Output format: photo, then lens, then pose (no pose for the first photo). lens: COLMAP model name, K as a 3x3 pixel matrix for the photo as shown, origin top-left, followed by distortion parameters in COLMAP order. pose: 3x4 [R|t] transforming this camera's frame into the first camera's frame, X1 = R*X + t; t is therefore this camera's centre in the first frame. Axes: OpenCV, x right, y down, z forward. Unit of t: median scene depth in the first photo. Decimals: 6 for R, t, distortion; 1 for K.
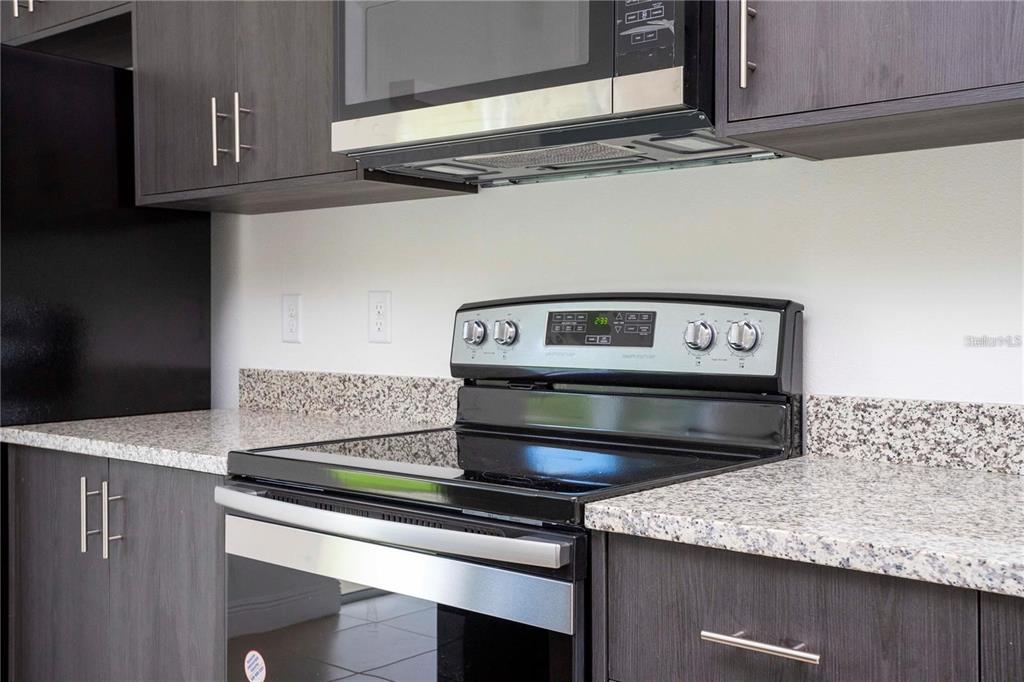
lens RADIAL K [[1122.7, 0, 514.1], [0, 1122.7, 340.7], [0, 0, 1]] dist [0.055592, 0.000000]
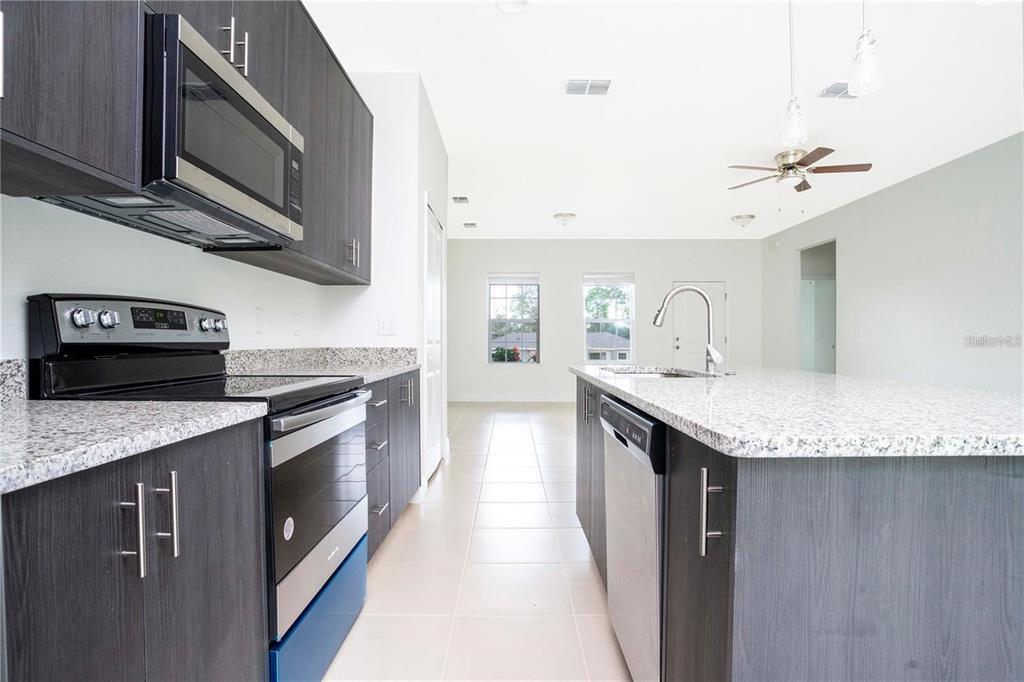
lens RADIAL K [[524.8, 0, 510.7], [0, 524.8, 341.0], [0, 0, 1]] dist [-0.006971, 0.000241]
pose [[-0.645228, 0.002475, 0.763986, -0.910492], [0.019809, 0.999713, 0.013491, 0.023091], [-0.763733, 0.023838, -0.645091, 1.136858]]
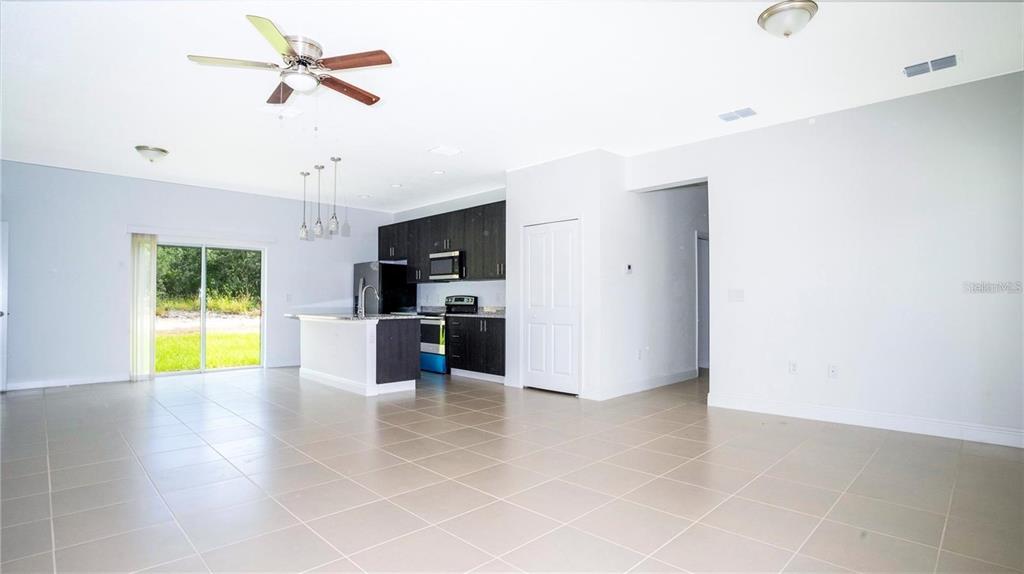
lens RADIAL K [[508.4, 0, 499.2], [0, 508.4, 290.8], [0, 0, 1]] dist [-0.004272, 0.002224]
pose [[0.992917, 0.002115, -0.118795, 0.865292], [-0.007656, 0.998903, -0.046208, 0.102175], [0.118567, 0.046790, 0.991843, -2.917691]]
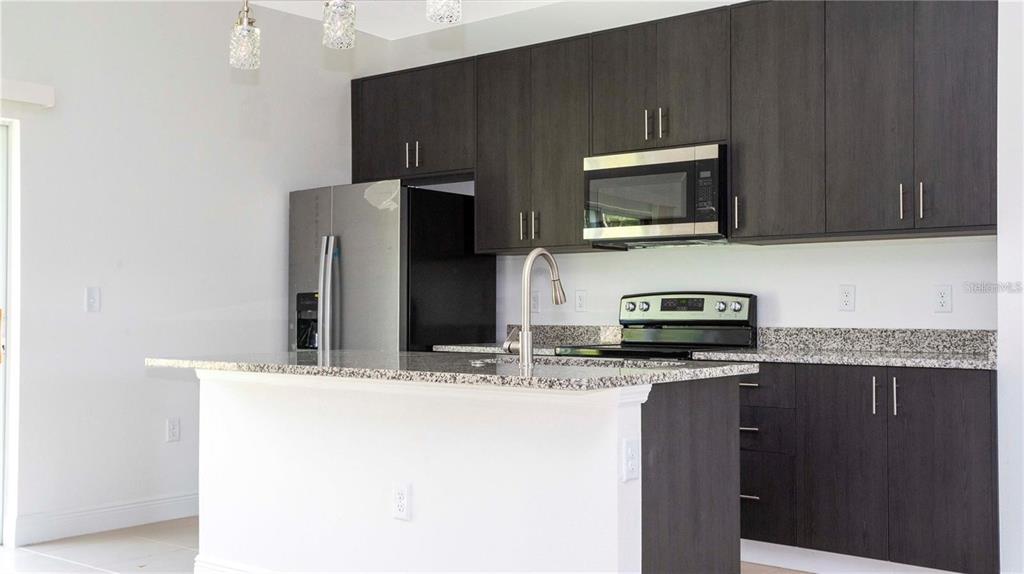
lens RADIAL K [[1092.3, 0, 518.1], [0, 1092.3, 291.3], [0, 0, 1]] dist [0.075778, 0.000000]
pose [[0.999823, 0.003551, 0.018457, -0.376910], [-0.002768, 0.999101, -0.042305, 0.071425], [-0.018591, 0.042247, 0.998934, -1.661627]]
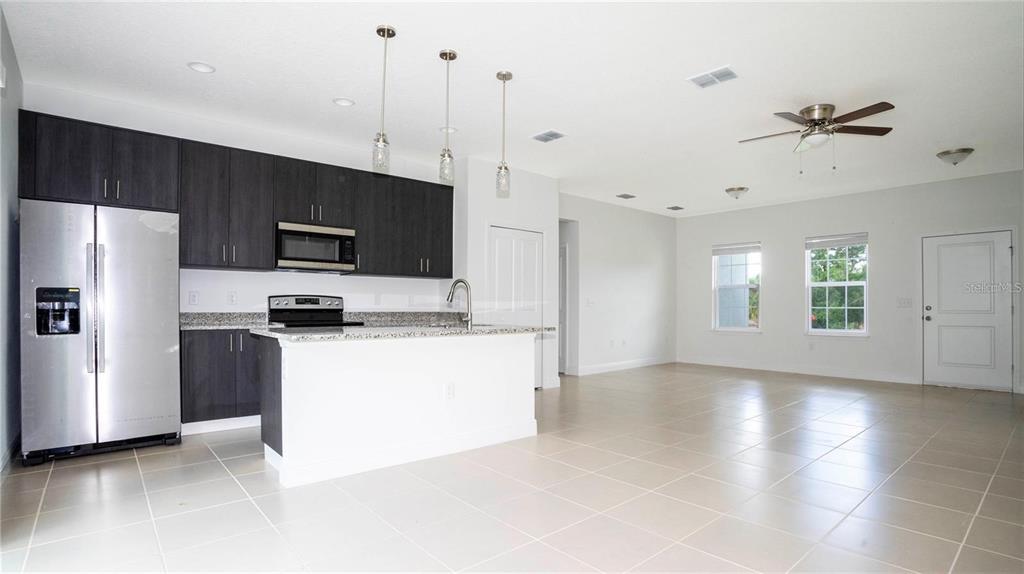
lens RADIAL K [[508.4, 0, 480.5], [0, 508.4, 305.6], [0, 0, 1]] dist [-0.004272, 0.002224]
pose [[0.216640, 0.006689, 0.976229, -2.246420], [0.018475, 0.999769, -0.010950, 0.054990], [-0.976077, 0.020408, 0.216466, -0.386562]]
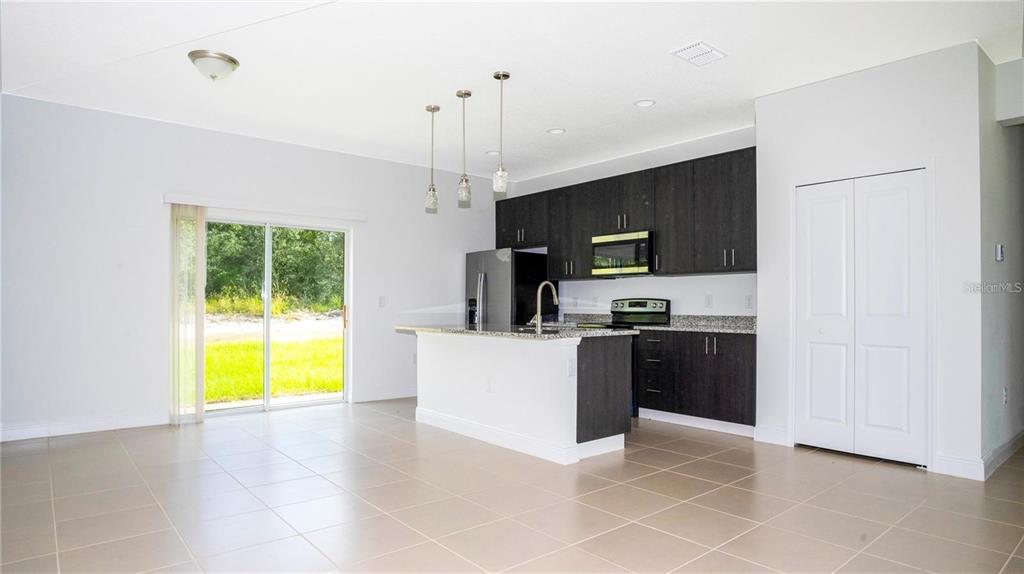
lens RADIAL K [[586.6, 0, 522.1], [0, 586.6, 301.2], [0, 0, 1]] dist [-0.013065, 0.005646]
pose [[0.988115, 0.004809, -0.153644, -0.051193], [-0.009931, 0.999420, -0.032583, 0.079751], [0.153399, 0.033722, 0.987589, -2.151936]]
